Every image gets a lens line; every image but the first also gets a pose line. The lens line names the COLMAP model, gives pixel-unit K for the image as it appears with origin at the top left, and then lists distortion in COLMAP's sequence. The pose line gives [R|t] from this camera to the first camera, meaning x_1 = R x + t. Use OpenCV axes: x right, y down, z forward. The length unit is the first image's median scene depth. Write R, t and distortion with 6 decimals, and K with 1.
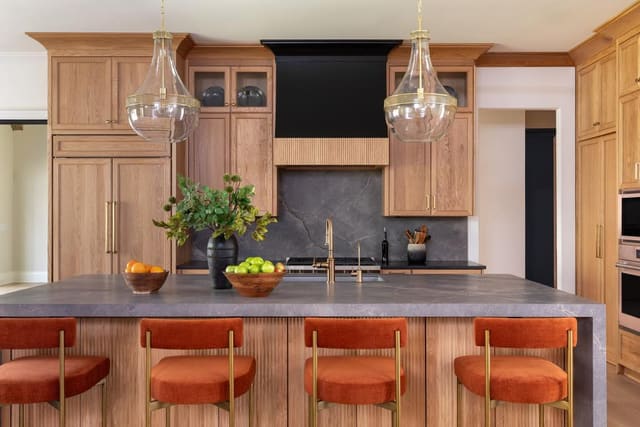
lens RADIAL K [[557.8, 0, 320.0], [0, 557.8, 213.5], [0, 0, 1]] dist [-0.007659, 0.002817]
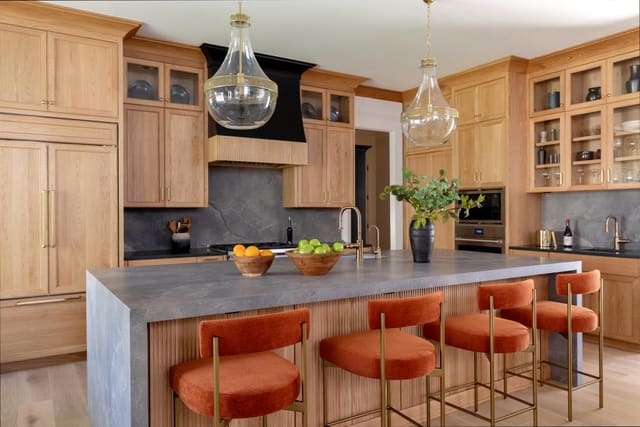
lens RADIAL K [[462.8, 0, 320.0], [0, 462.8, 213.5], [0, 0, 1]] dist [-0.007600, 0.001766]
pose [[0.839937, -0.007797, 0.542628, -0.389426], [0.005816, 0.999969, 0.005365, 0.013526], [-0.542653, -0.001351, 0.839956, 0.121458]]
